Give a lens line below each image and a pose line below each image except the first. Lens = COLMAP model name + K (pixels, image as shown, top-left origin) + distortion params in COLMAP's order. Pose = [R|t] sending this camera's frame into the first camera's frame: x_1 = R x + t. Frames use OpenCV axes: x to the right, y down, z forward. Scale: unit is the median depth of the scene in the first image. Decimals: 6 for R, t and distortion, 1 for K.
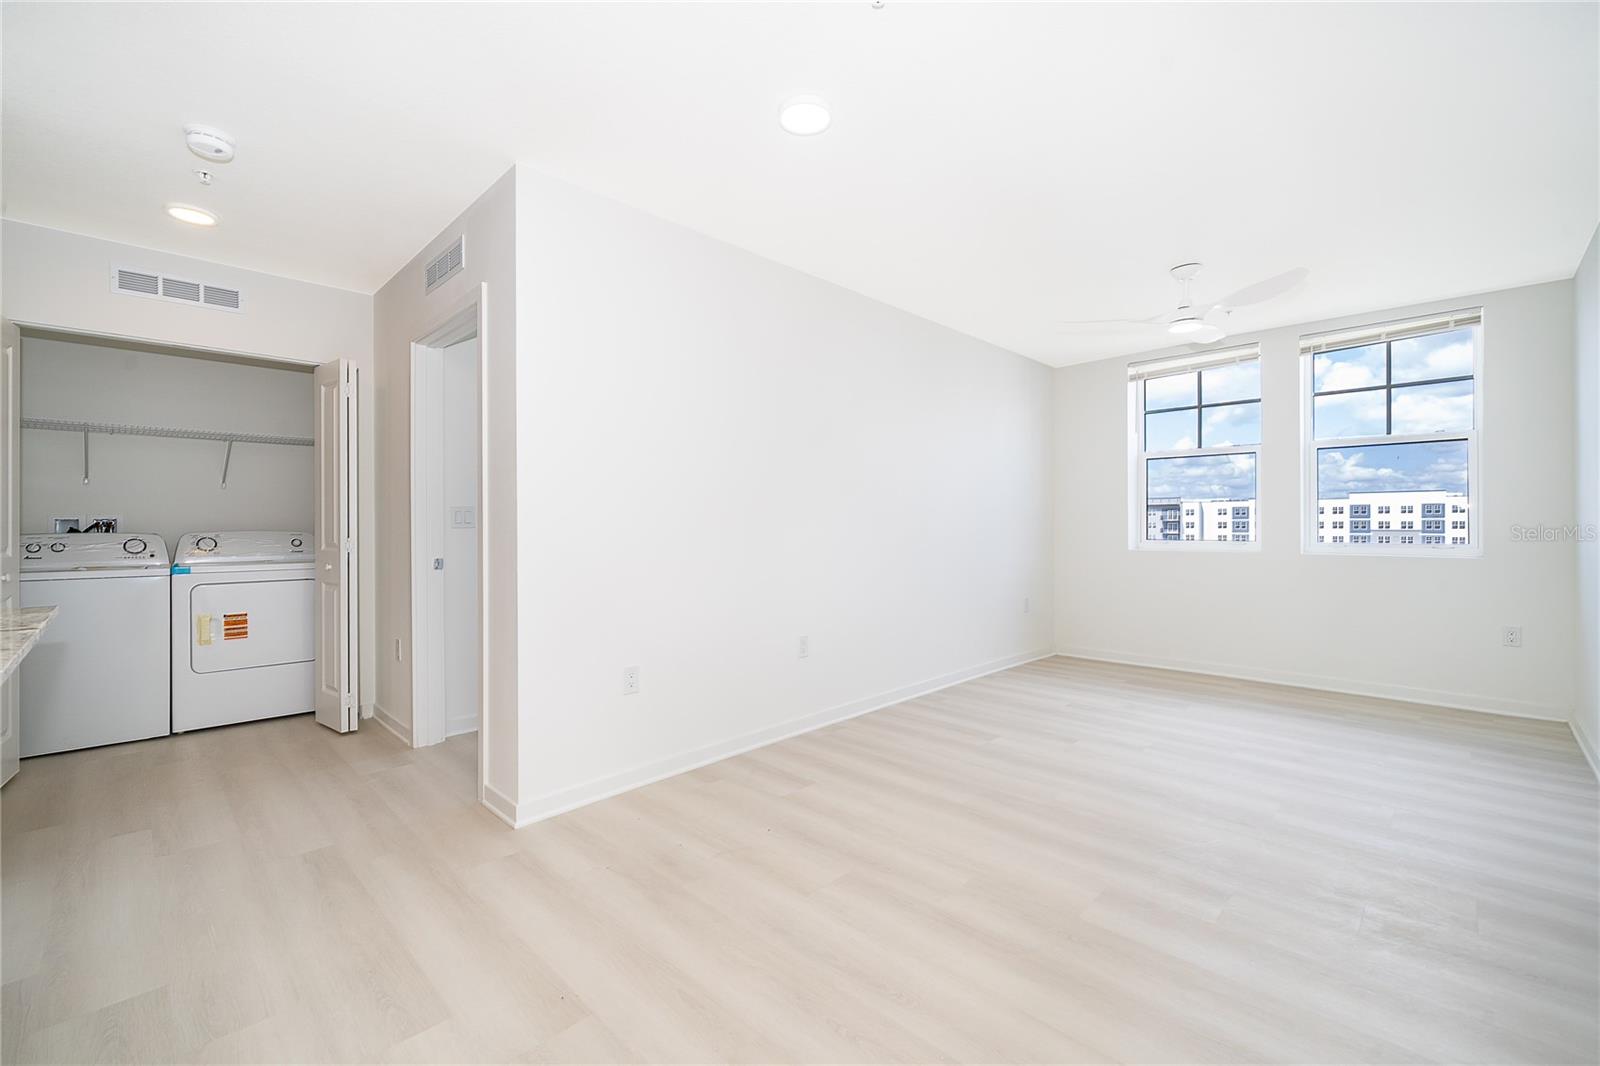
lens RADIAL K [[672.1, 0, 795.0], [0, 672.1, 525.2], [0, 0, 1]] dist [0.000767, 0.000235]
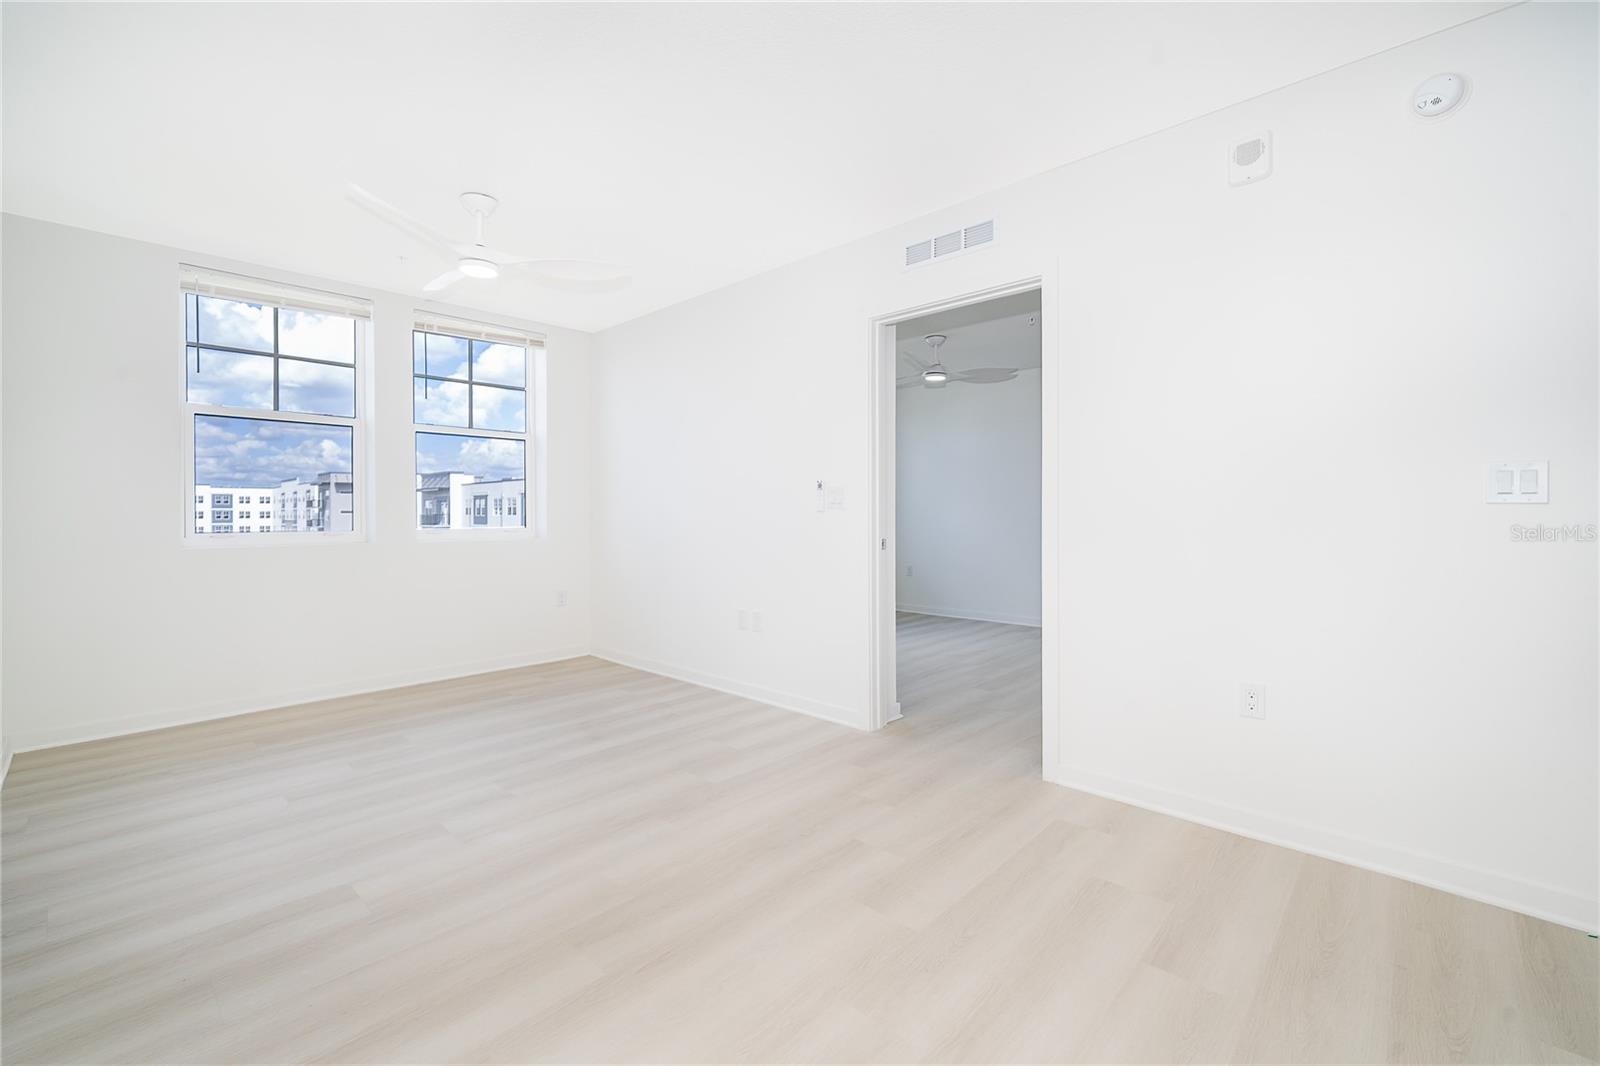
lens RADIAL K [[672.1, 0, 812.1], [0, 672.1, 523.3], [0, 0, 1]] dist [0.000767, 0.000235]
pose [[-0.028634, -0.013533, 0.999498, -0.222045], [0.002745, 0.999904, 0.013617, 0.004914], [-0.999586, 0.003134, -0.028594, 0.532436]]
